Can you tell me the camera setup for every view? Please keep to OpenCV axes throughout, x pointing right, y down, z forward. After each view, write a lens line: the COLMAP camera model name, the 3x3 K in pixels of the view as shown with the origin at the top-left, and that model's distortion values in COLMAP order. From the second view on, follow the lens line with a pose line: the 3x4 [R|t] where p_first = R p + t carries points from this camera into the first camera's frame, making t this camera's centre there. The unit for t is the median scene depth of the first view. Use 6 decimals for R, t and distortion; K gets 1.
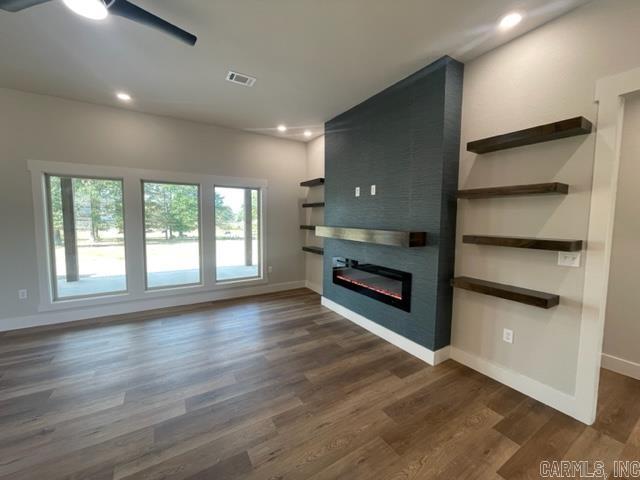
lens RADIAL K [[259.1, 0, 319.5], [0, 259.1, 238.7], [0, 0, 1]] dist [-0.000719, 0.000786]
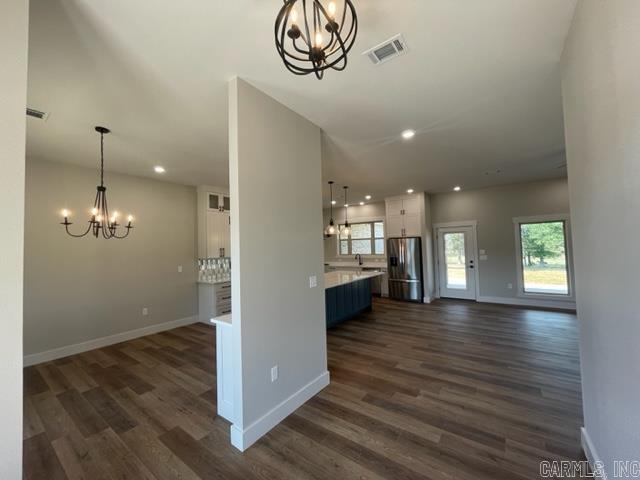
lens RADIAL K [[259.1, 0, 317.3], [0, 259.1, 239.4], [0, 0, 1]] dist [-0.000719, 0.000786]
pose [[0.383421, -0.051566, -0.922133, 0.095701], [-0.038969, 0.996648, -0.071936, 0.051658], [0.922751, 0.063516, 0.380126, -0.970632]]
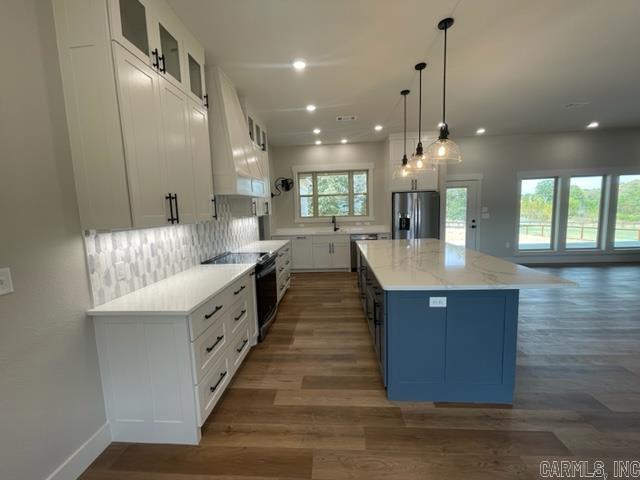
lens RADIAL K [[259.1, 0, 318.8], [0, 259.1, 237.3], [0, 0, 1]] dist [-0.000719, 0.000786]
pose [[0.816330, 0.021435, -0.577188, -1.044223], [-0.000366, 0.999330, 0.036594, 0.077450], [0.577586, -0.029661, 0.815791, -1.145851]]
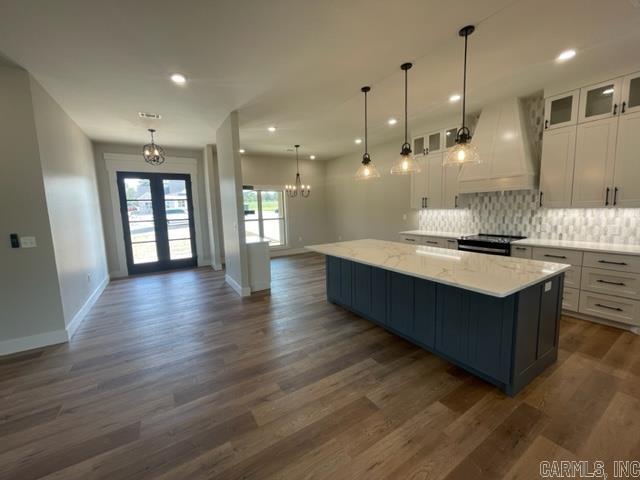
lens RADIAL K [[259.1, 0, 318.6], [0, 259.1, 237.6], [0, 0, 1]] dist [-0.000719, 0.000786]
pose [[-0.999829, 0.016651, -0.008045, -0.979083], [0.014756, 0.980556, 0.195681, -0.055916], [0.011147, 0.195529, -0.980635, 0.483624]]
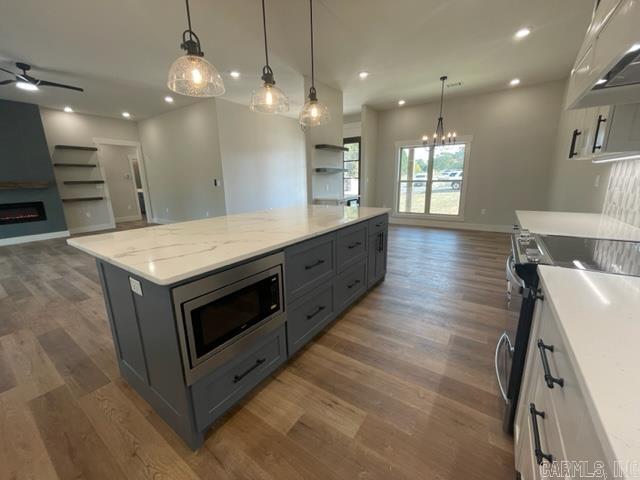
lens RADIAL K [[259.1, 0, 316.4], [0, 259.1, 236.6], [0, 0, 1]] dist [-0.000719, 0.000786]
pose [[-0.404076, -0.204735, 0.891519, -1.872645], [0.086864, 0.961637, 0.260209, 0.039468], [-0.910592, 0.182585, -0.370790, -0.151802]]
